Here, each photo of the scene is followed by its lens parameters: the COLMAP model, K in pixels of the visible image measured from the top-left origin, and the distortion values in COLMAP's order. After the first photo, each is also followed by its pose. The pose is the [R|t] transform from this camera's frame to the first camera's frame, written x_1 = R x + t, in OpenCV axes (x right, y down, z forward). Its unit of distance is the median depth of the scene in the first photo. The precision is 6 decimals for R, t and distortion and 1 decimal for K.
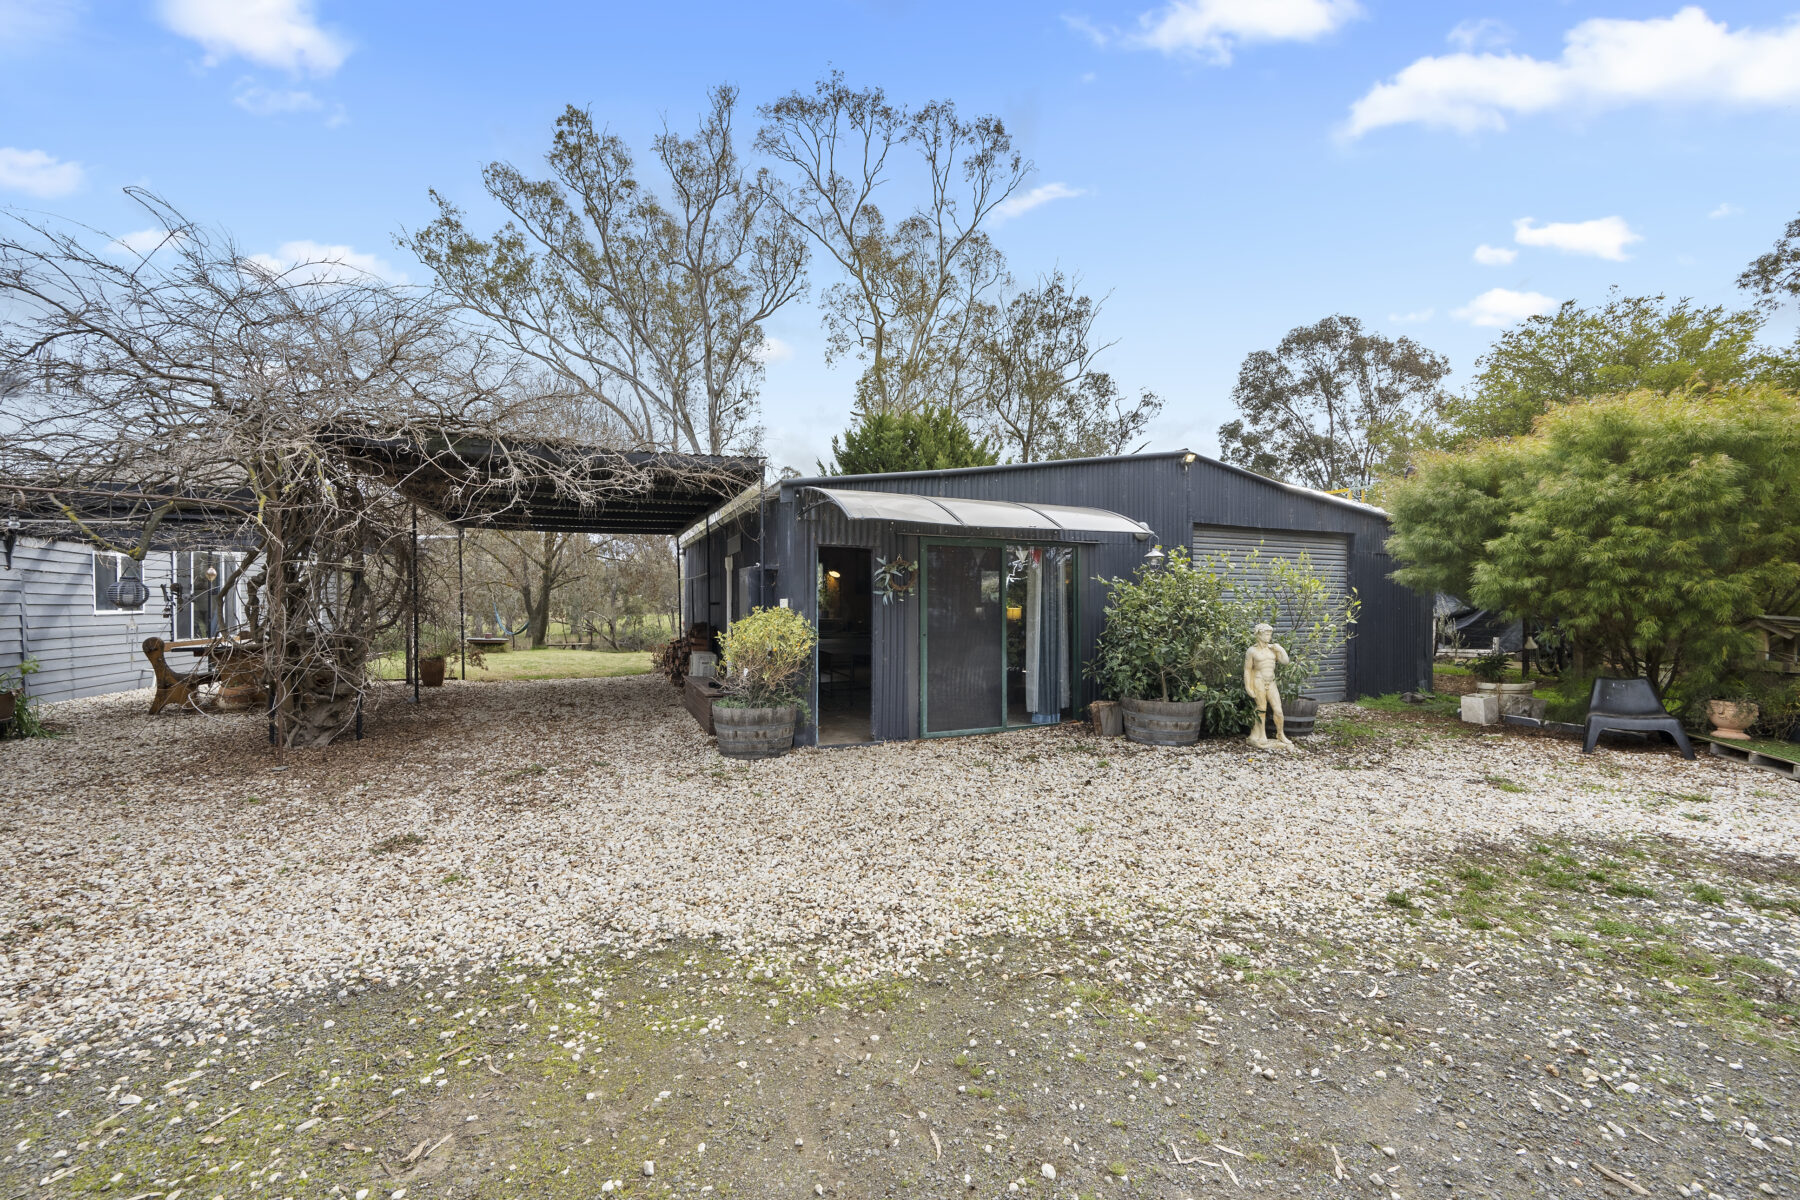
lens RADIAL K [[713.5, 0, 900.7], [0, 713.5, 600.2], [0, 0, 1]] dist [-0.000594, 0.000046]
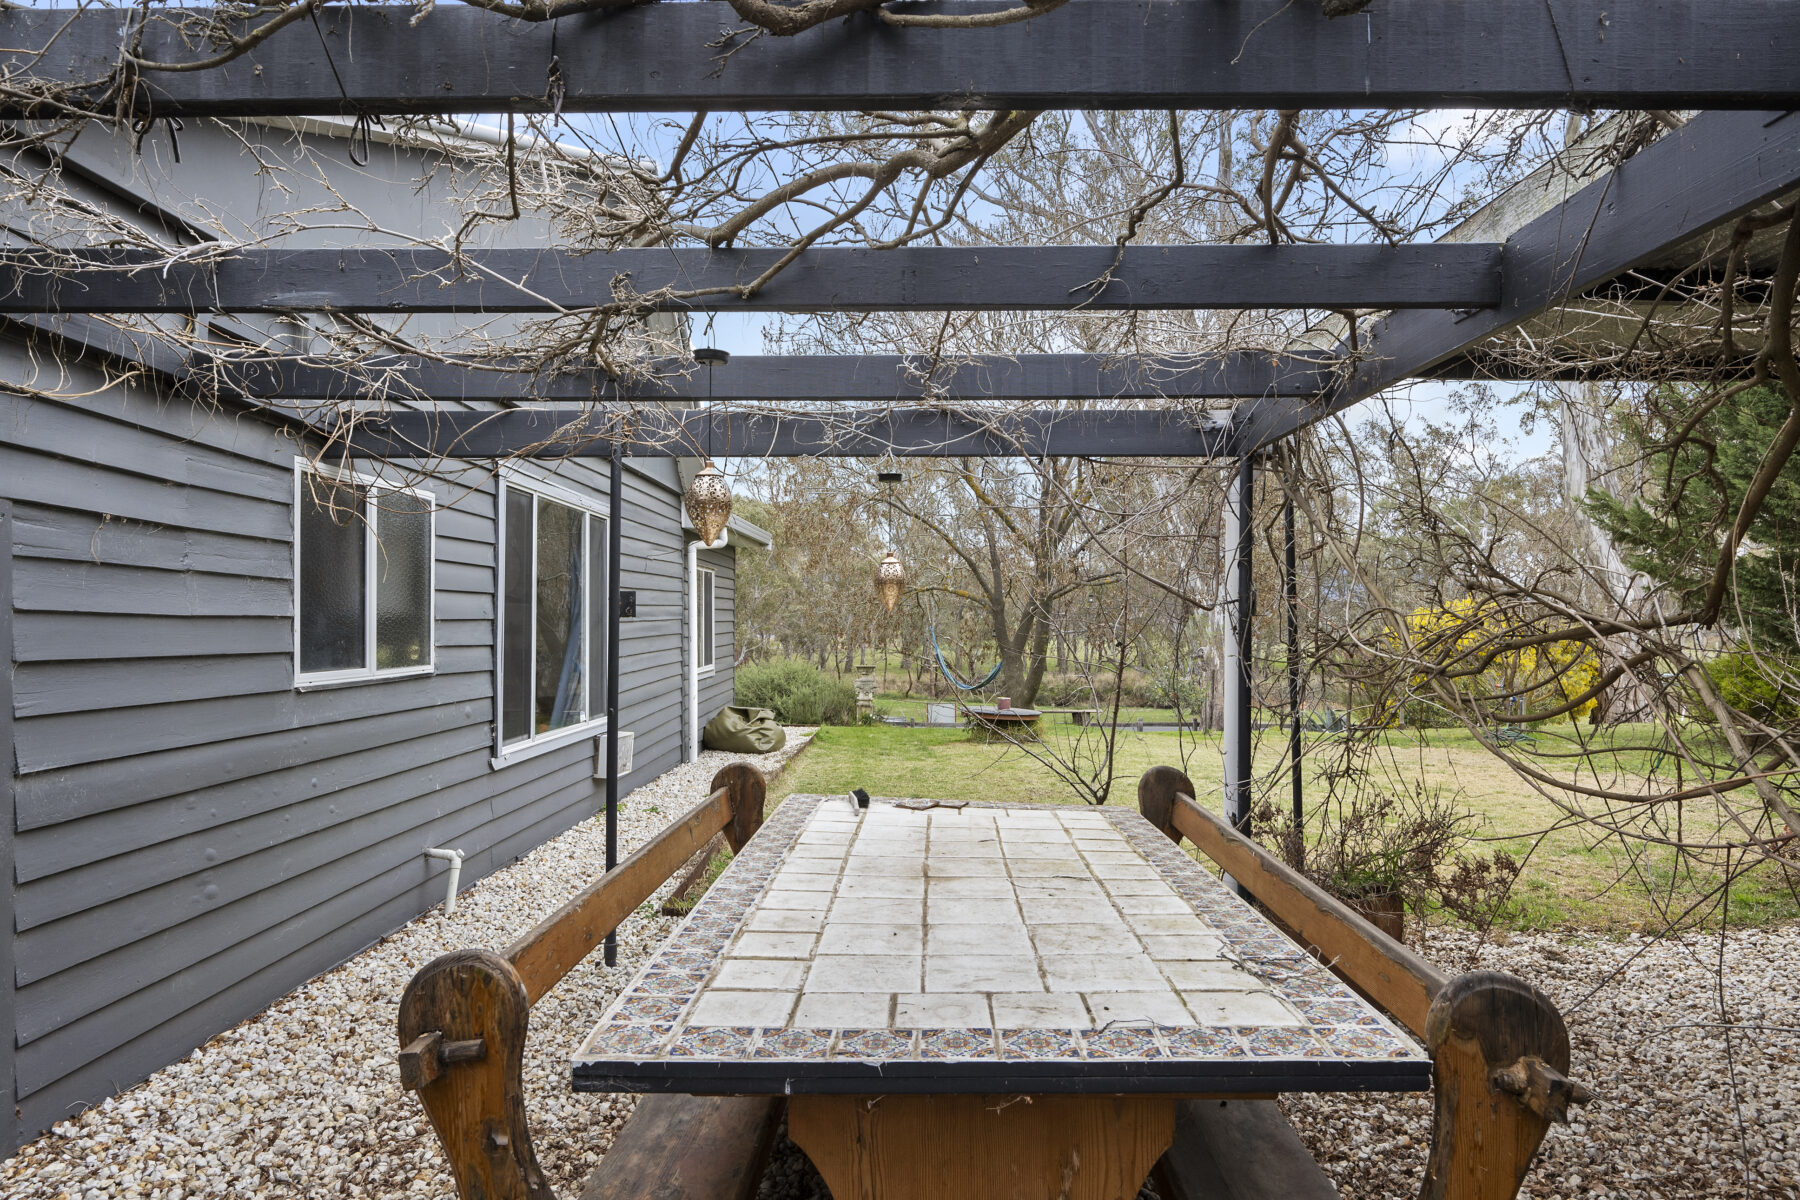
lens RADIAL K [[1073.3, 0, 900.1], [0, 1073.3, 604.9], [0, 0, 1]] dist [-0.002638, -0.000169]
pose [[0.906448, -0.005920, -0.422277, -0.714223], [-0.001556, 0.999848, -0.017358, -0.004738], [0.422315, 0.016391, 0.906301, 0.692124]]
